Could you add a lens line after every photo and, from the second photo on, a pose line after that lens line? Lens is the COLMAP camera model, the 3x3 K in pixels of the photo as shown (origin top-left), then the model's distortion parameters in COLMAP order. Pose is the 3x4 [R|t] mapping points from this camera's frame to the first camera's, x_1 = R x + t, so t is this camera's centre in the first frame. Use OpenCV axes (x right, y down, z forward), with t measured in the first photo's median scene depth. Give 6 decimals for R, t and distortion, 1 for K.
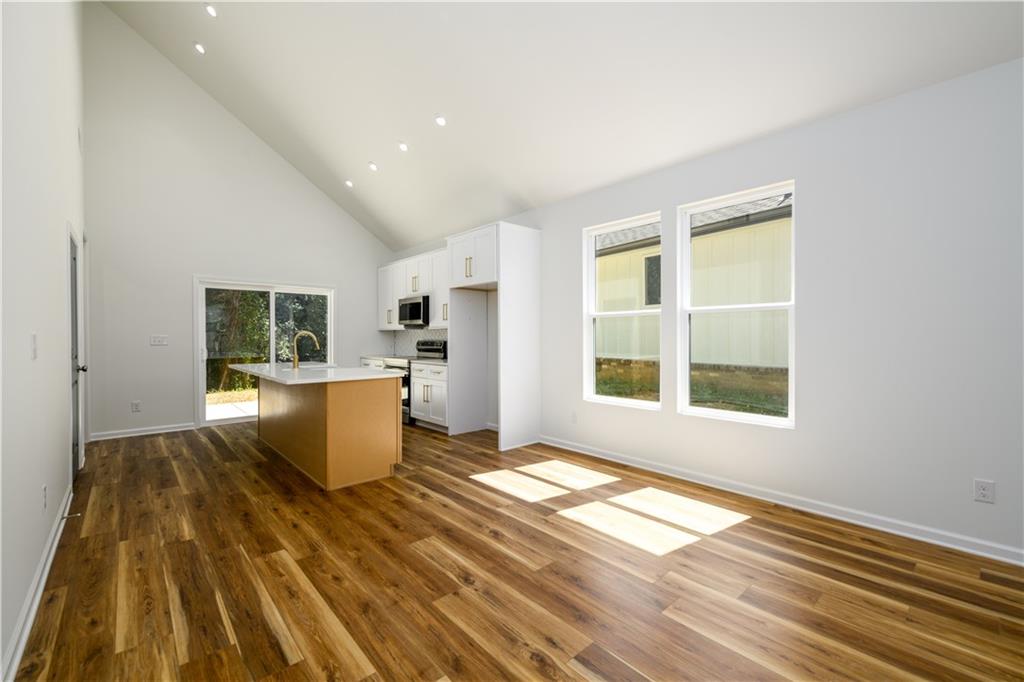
lens RADIAL K [[431.6, 0, 512.0], [0, 431.6, 341.0], [0, 0, 1]] dist [0.001039, -0.000106]
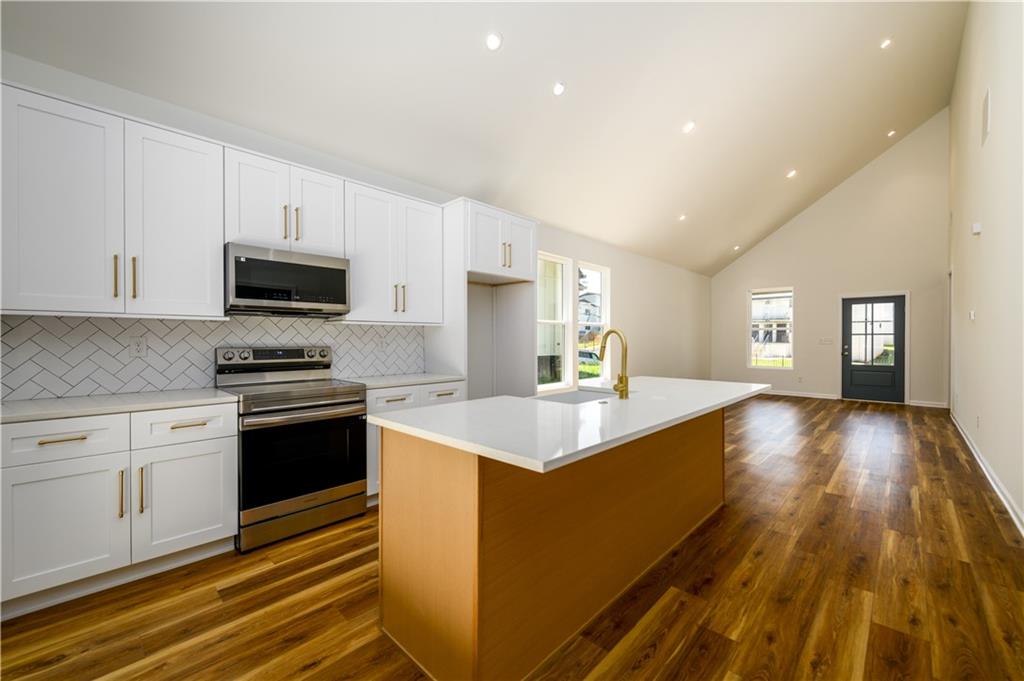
lens RADIAL K [[408.3, 0, 509.1], [0, 408.3, 343.5], [0, 0, 1]] dist [-0.000142, -0.000320]
pose [[-0.070425, -0.010540, 0.997461, -1.259035], [0.012223, 0.999860, 0.011428, -0.014695], [-0.997442, 0.012997, -0.070286, 1.504211]]
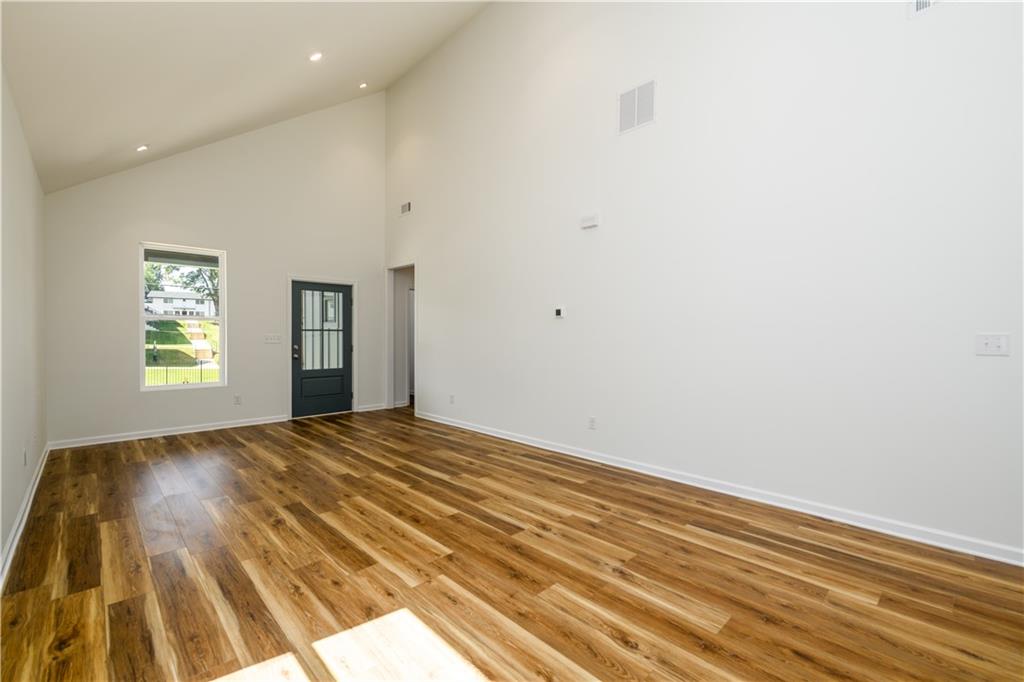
lens RADIAL K [[439.0, 0, 510.1], [0, 439.0, 338.7], [0, 0, 1]] dist [0.002368, 0.000498]
pose [[-0.999476, -0.000273, -0.032359, 0.121777], [-0.000841, 0.999846, 0.017528, -0.013362], [0.032349, 0.017546, -0.999323, 1.273401]]
